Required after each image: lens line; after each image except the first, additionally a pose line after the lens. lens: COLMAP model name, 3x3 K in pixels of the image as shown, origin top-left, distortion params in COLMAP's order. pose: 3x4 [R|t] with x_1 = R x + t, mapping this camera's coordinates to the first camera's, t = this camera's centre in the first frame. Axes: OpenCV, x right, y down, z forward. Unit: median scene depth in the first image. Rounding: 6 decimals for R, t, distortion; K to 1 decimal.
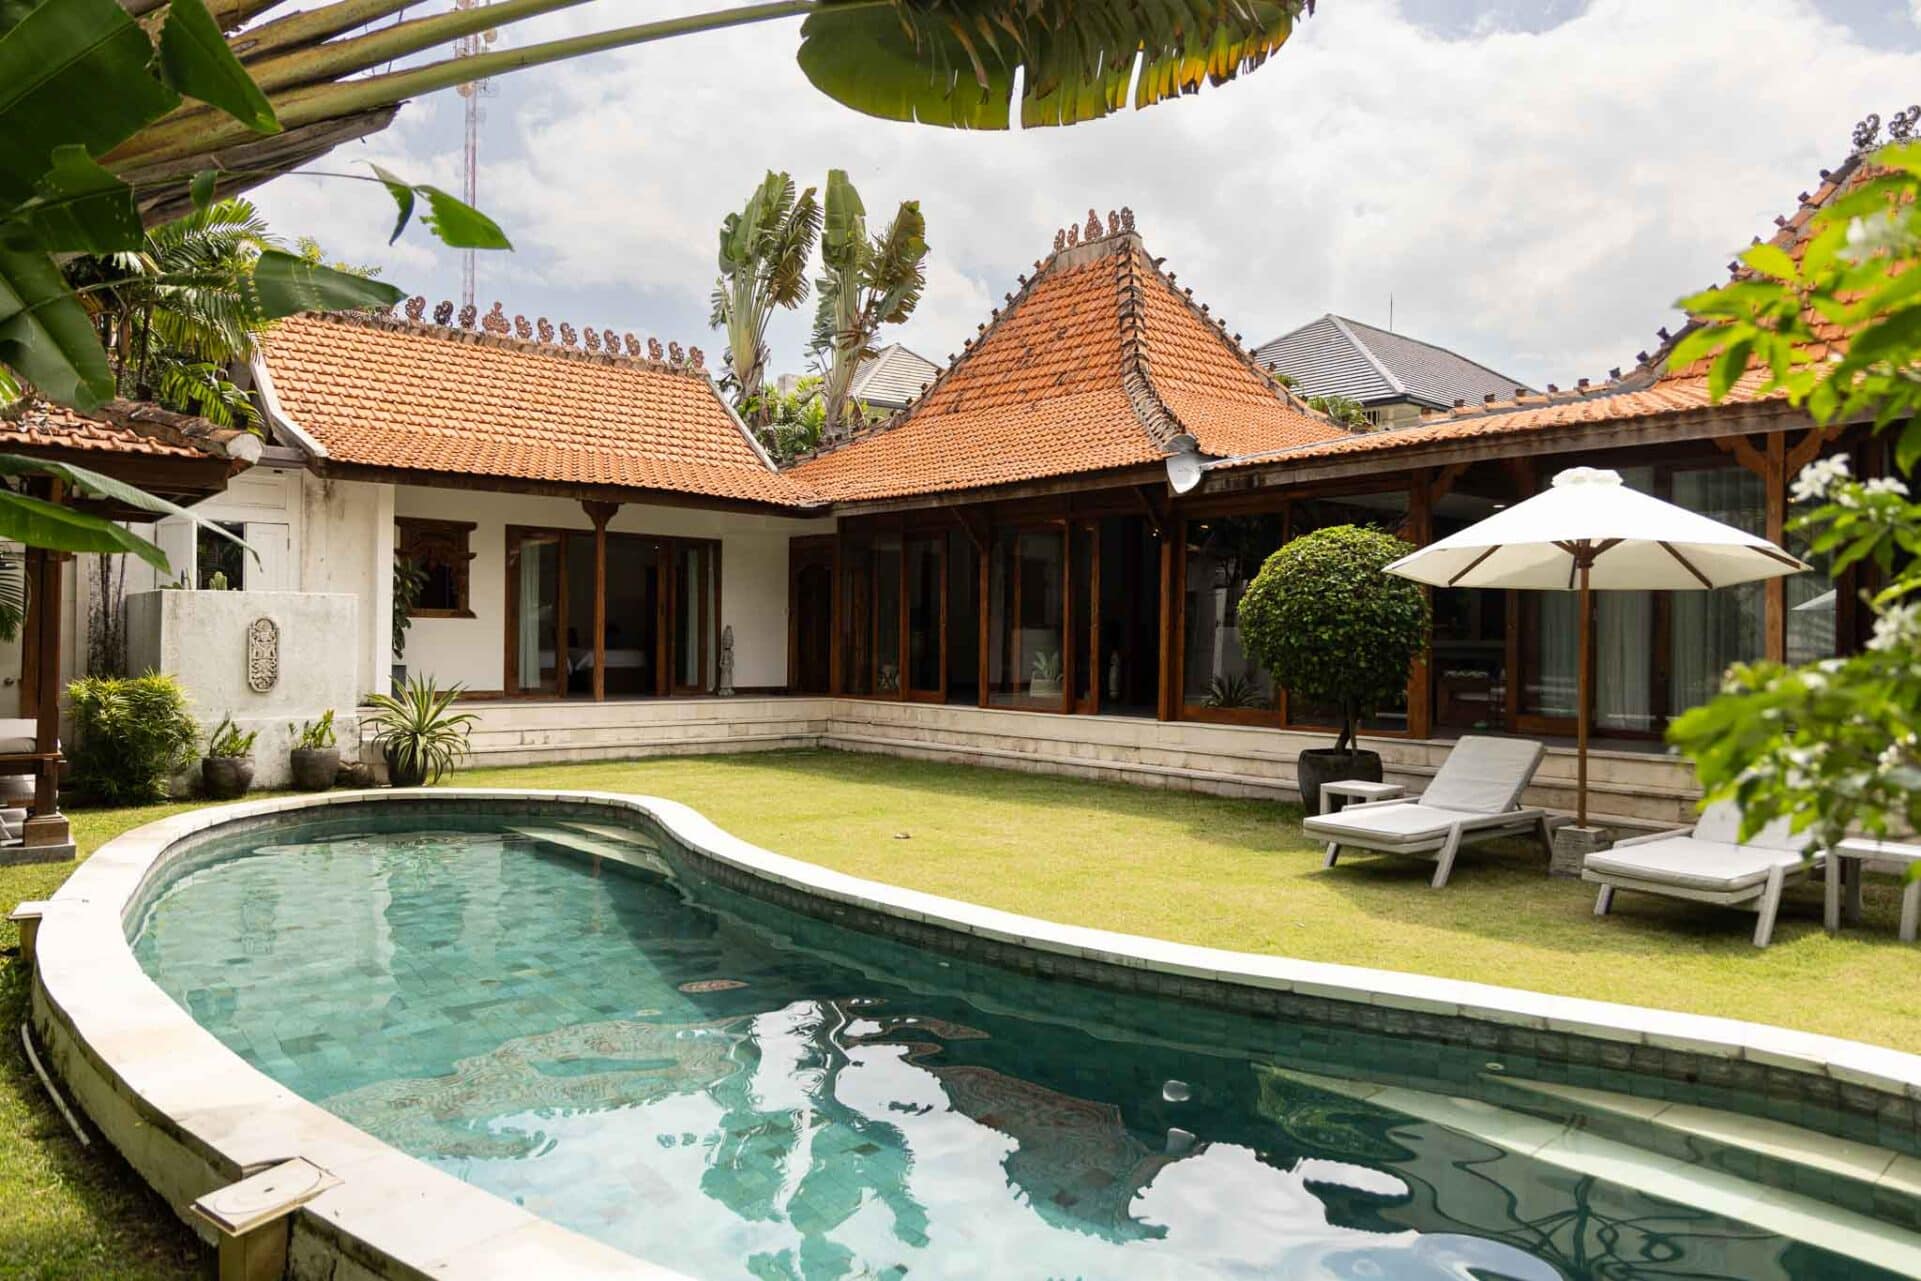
lens RADIAL K [[1314.0, 0, 960.5], [0, 1314.0, 640.5], [0, 0, 1]] dist [0.004003, 0.001775]
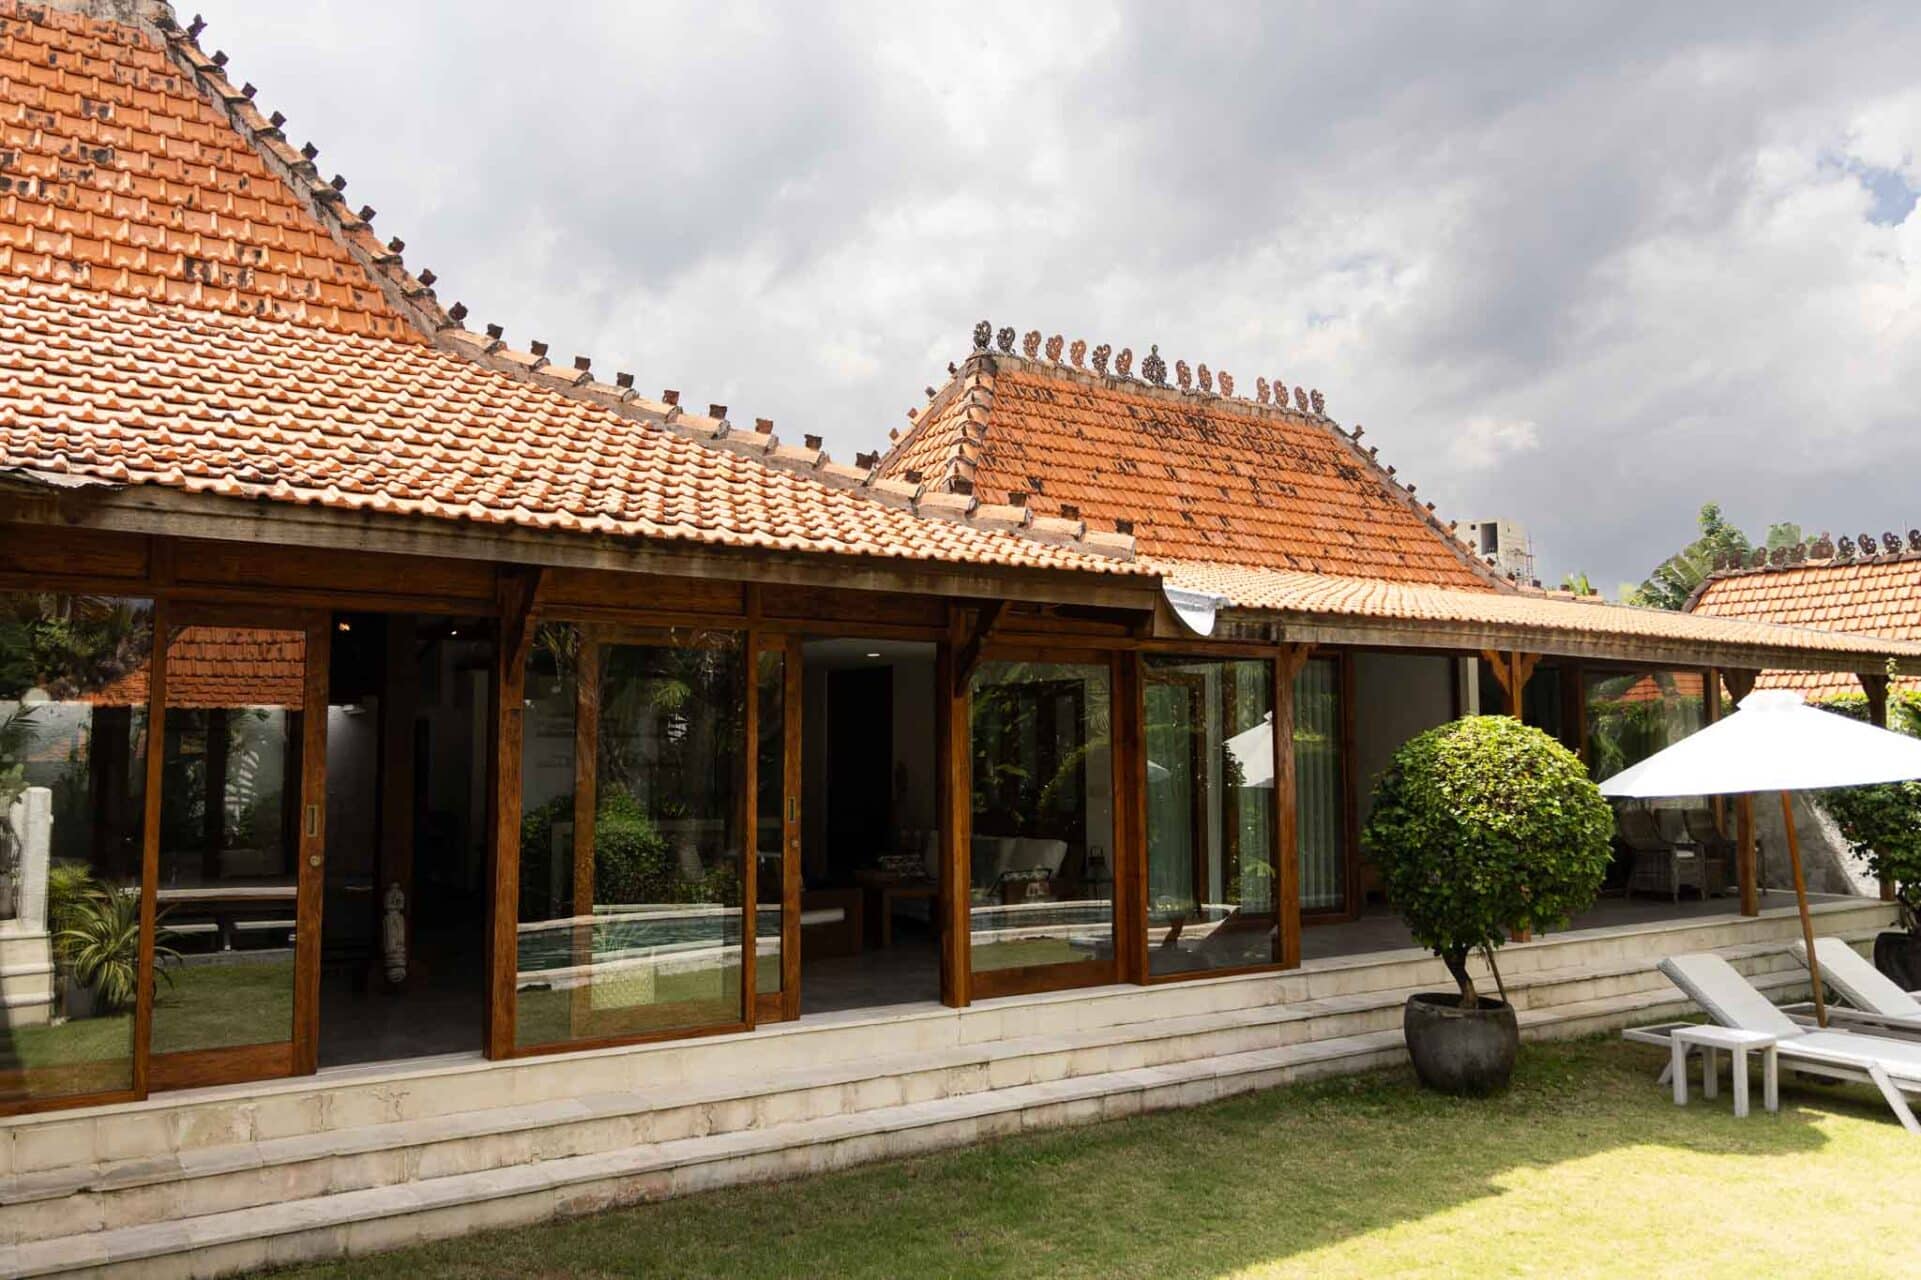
lens RADIAL K [[1314.0, 0, 960.5], [0, 1314.0, 640.0], [0, 0, 1]] dist [0.004003, 0.001775]
pose [[0.168902, 0.063643, 0.983576, -0.466003], [-0.008334, 0.997970, -0.063144, -0.067575], [-0.985598, 0.002468, 0.169089, 0.987922]]
